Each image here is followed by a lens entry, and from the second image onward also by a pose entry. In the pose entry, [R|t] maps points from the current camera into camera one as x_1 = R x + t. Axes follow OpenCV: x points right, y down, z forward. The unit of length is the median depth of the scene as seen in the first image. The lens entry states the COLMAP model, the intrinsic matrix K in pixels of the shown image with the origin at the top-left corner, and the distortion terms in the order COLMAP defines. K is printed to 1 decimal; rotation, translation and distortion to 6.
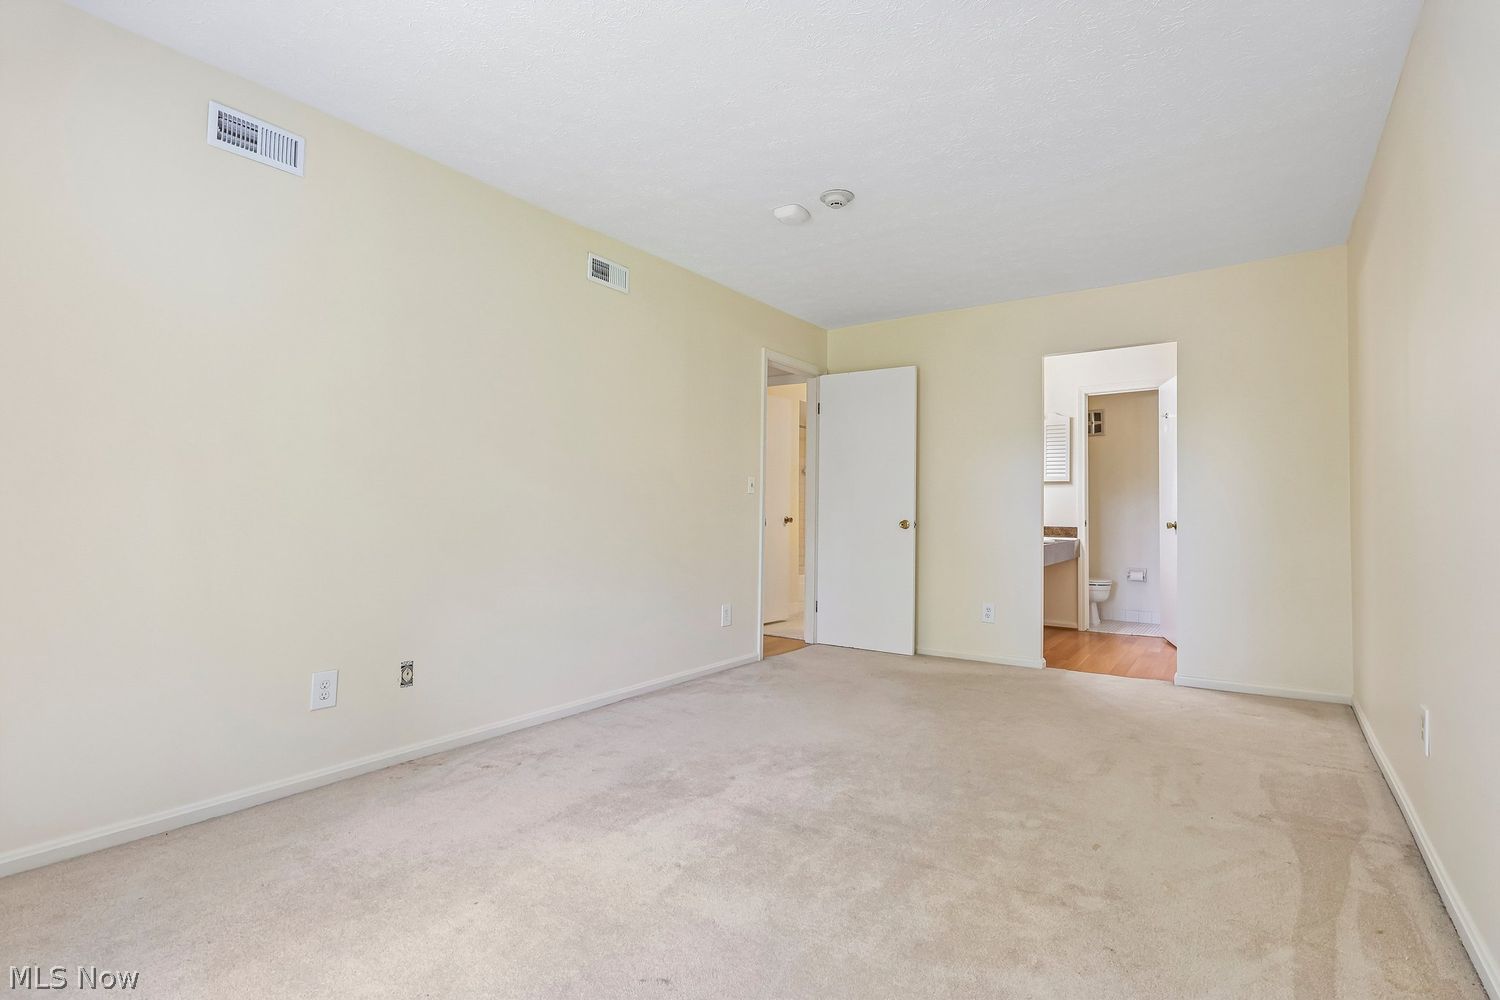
lens RADIAL K [[743.1, 0, 750.0], [0, 743.1, 500.0], [0, 0, 1]] dist [-0.002888, 0.000021]
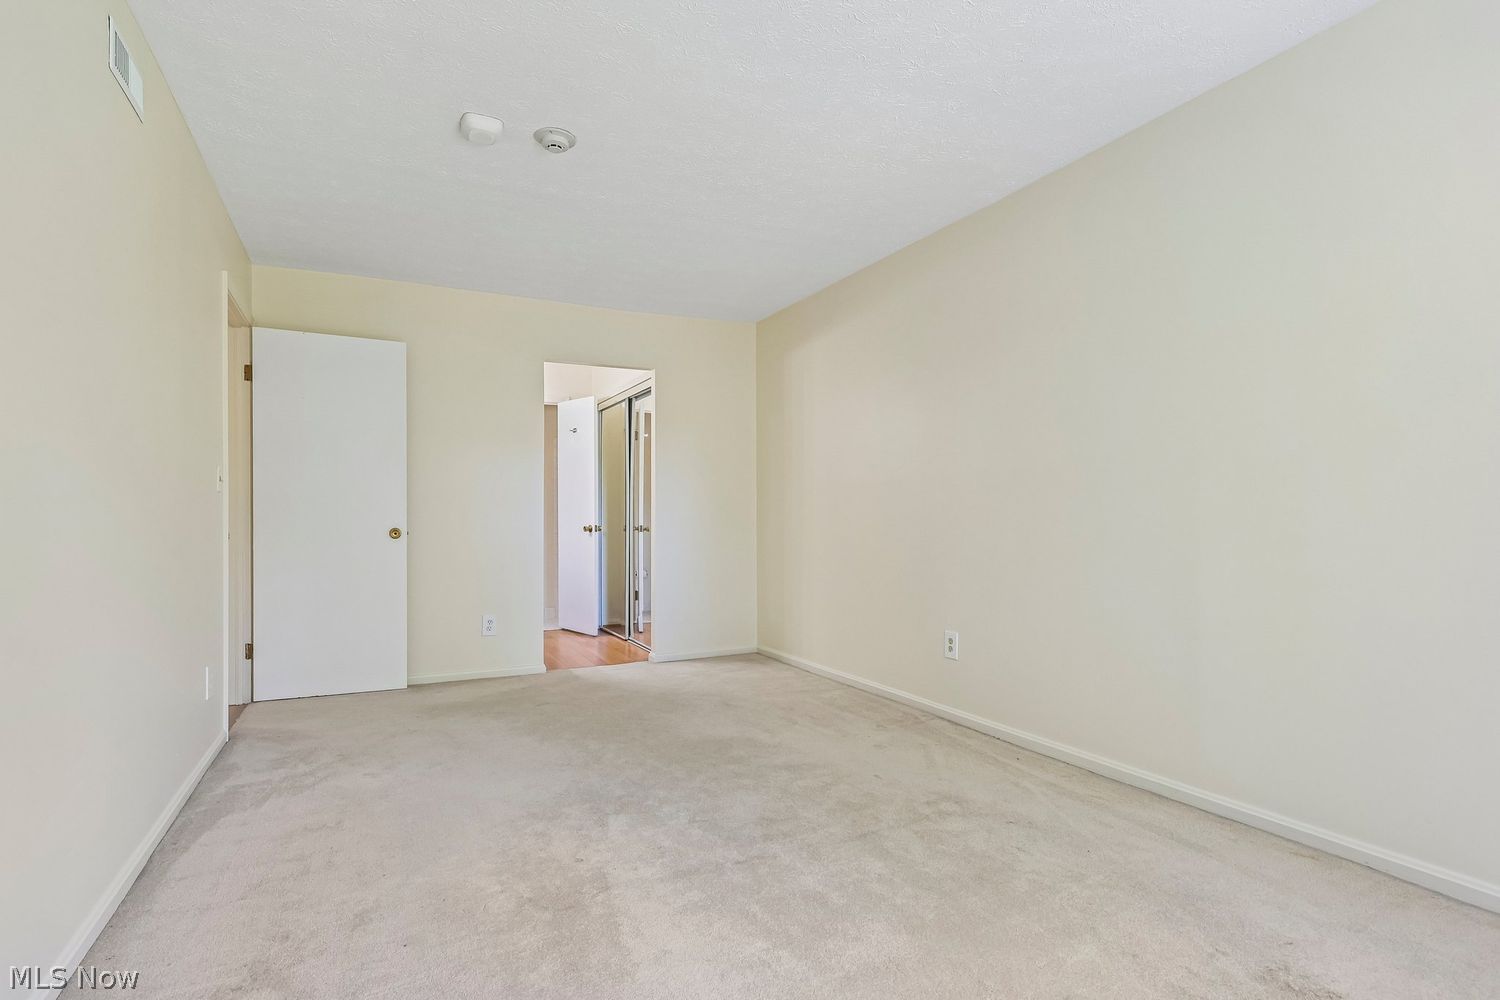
lens RADIAL K [[755.0, 0, 750.9], [0, 755.0, 516.8], [0, 0, 1]] dist [-0.001217, 0.000138]
pose [[0.476664, -0.007992, 0.879049, -0.500134], [-0.003837, 0.999930, 0.011172, 0.006436], [-0.879077, -0.008699, 0.476600, 0.378857]]
